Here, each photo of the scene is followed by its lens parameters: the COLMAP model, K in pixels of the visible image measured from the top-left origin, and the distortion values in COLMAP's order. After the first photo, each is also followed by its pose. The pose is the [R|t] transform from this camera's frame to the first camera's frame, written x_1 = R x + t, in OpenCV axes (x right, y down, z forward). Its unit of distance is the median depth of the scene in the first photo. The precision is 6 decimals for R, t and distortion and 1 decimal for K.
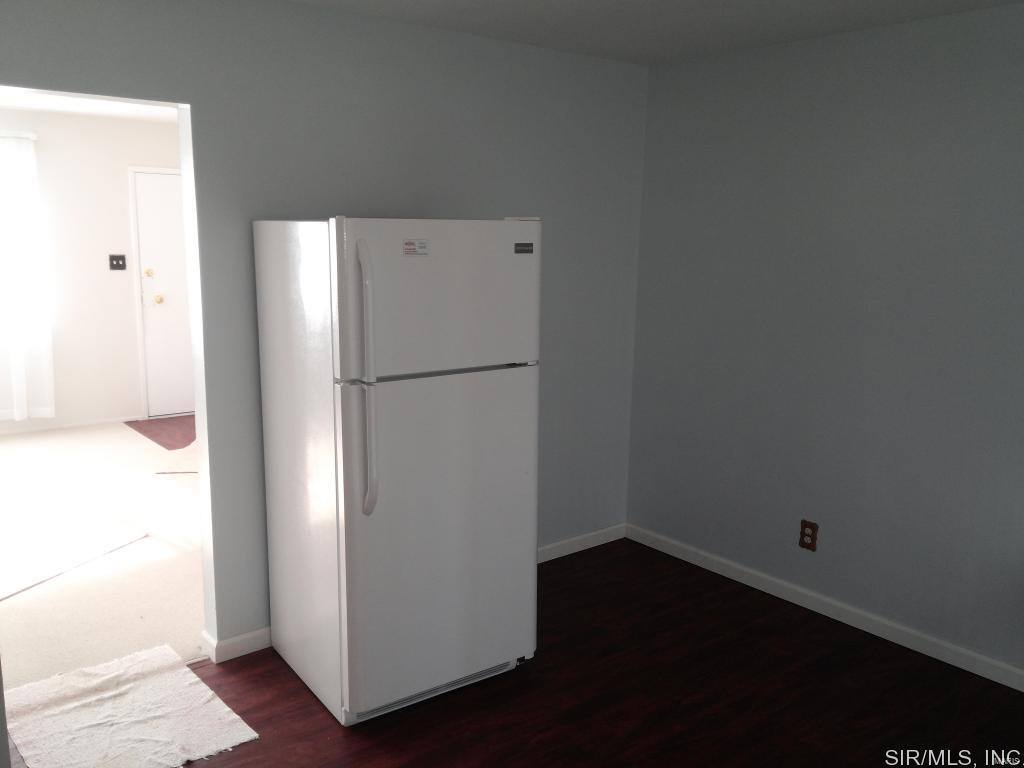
lens RADIAL K [[880.7, 0, 507.7], [0, 880.7, 380.7], [0, 0, 1]] dist [0.086018, -0.102771]
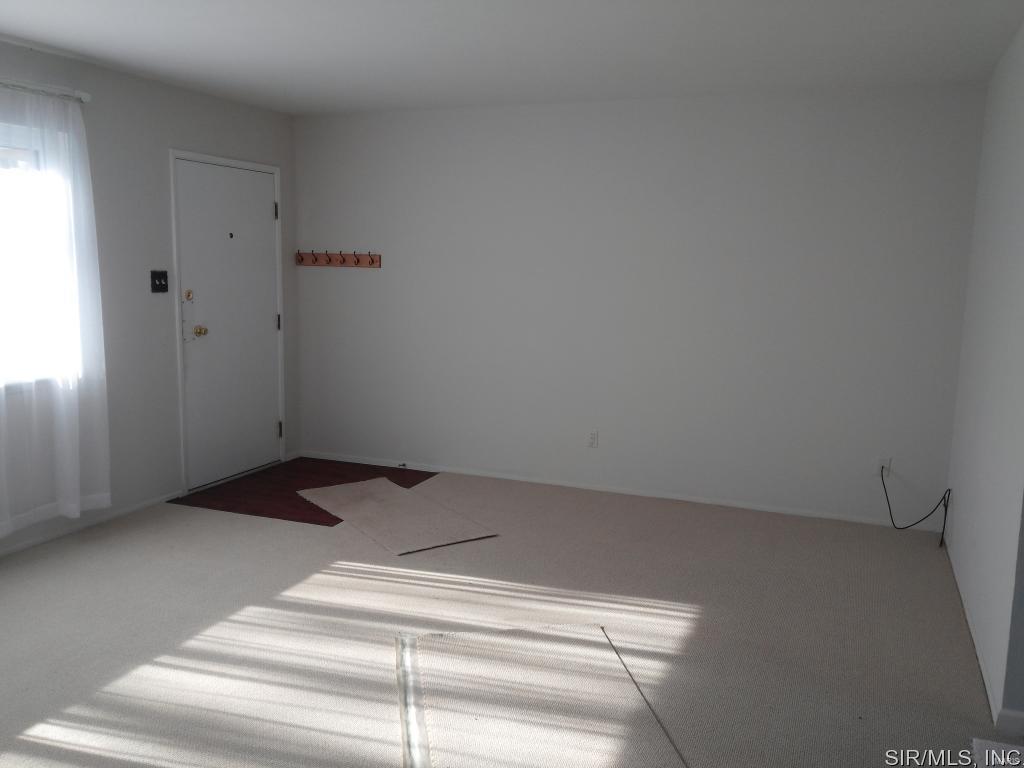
lens RADIAL K [[880.7, 0, 519.6], [0, 880.7, 388.6], [0, 0, 1]] dist [0.086018, -0.102771]
pose [[0.868336, -0.068947, 0.491160, -0.544240], [0.073713, 0.997233, 0.009666, -0.031699], [-0.490467, 0.027811, 0.871016, 0.232028]]
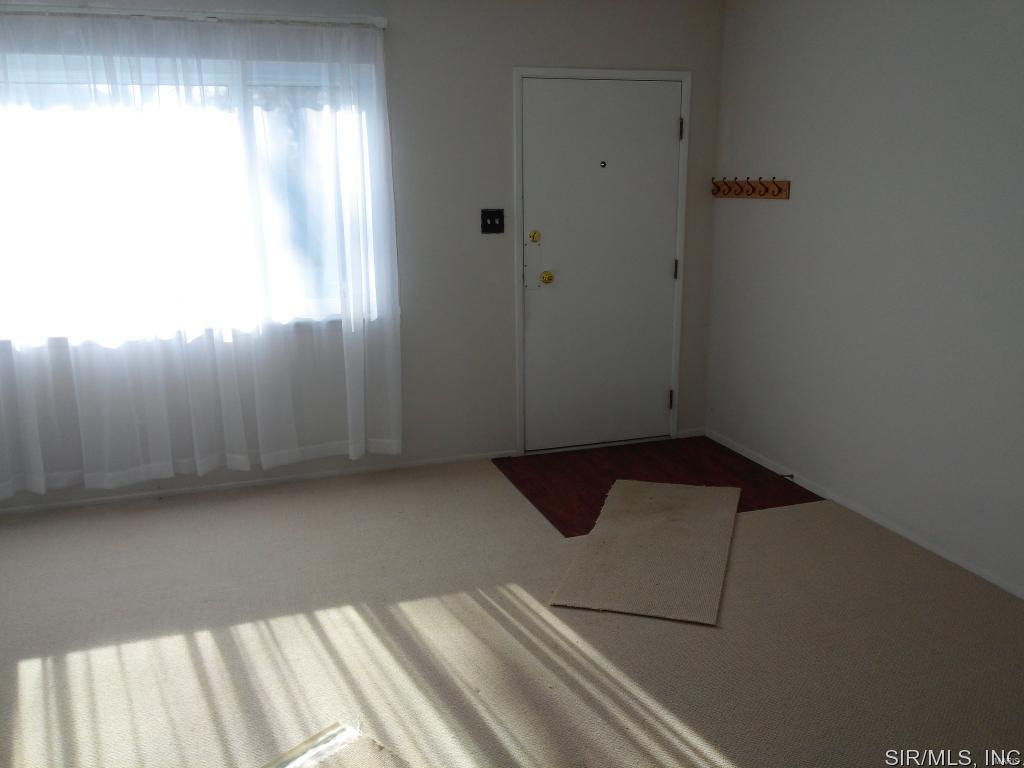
lens RADIAL K [[880.7, 0, 515.5], [0, 880.7, 386.8], [0, 0, 1]] dist [0.086018, -0.102771]
pose [[0.936964, 0.057809, -0.344612, -0.190755], [-0.035144, 0.996810, 0.071661, -0.058382], [0.347655, -0.055032, 0.936006, 0.392270]]
